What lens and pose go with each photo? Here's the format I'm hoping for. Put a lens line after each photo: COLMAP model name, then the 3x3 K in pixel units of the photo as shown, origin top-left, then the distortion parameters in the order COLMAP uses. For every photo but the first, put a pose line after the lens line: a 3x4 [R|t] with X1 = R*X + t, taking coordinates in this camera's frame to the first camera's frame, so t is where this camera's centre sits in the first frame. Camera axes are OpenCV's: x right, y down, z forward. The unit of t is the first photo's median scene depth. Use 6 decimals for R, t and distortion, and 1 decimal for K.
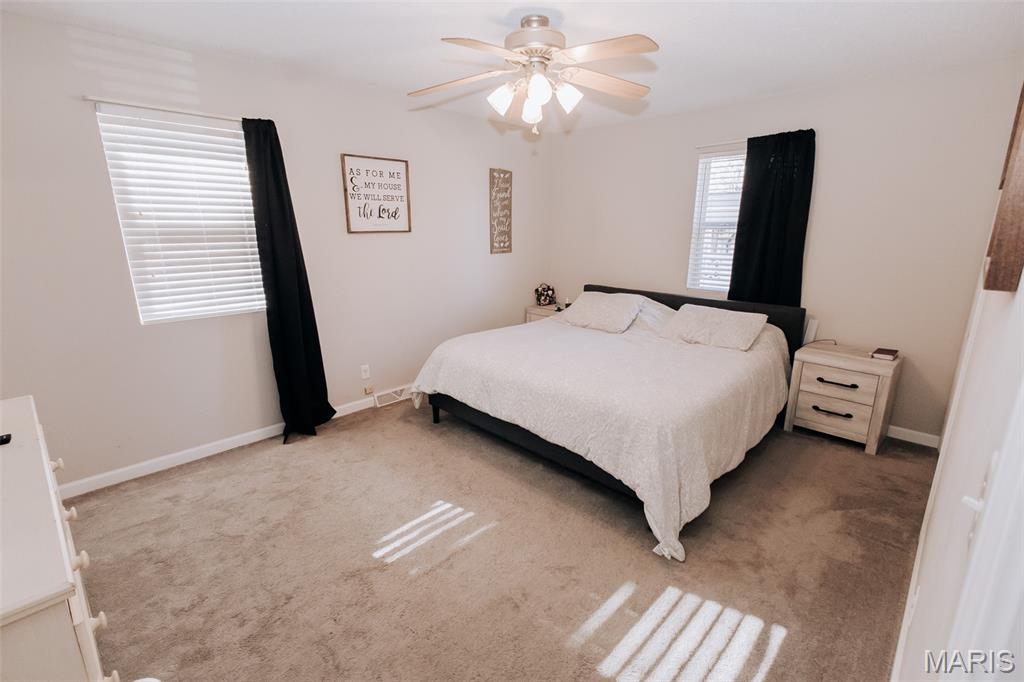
lens RADIAL K [[472.4, 0, 514.0], [0, 472.4, 341.6], [0, 0, 1]] dist [0.017440, 0.001959]
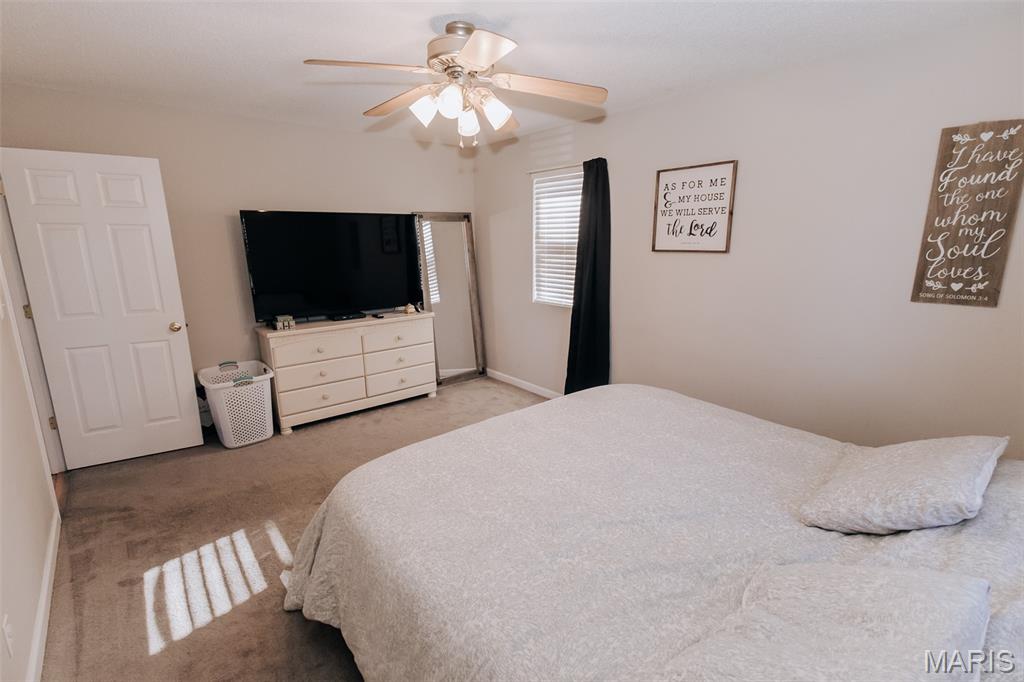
lens RADIAL K [[472.4, 0, 513.0], [0, 472.4, 342.0], [0, 0, 1]] dist [0.017440, 0.001959]
pose [[-0.121443, 0.218970, -0.968144, 0.650129], [-0.233319, 0.941738, 0.242265, -0.215785], [0.964787, 0.255308, -0.063277, 0.807839]]
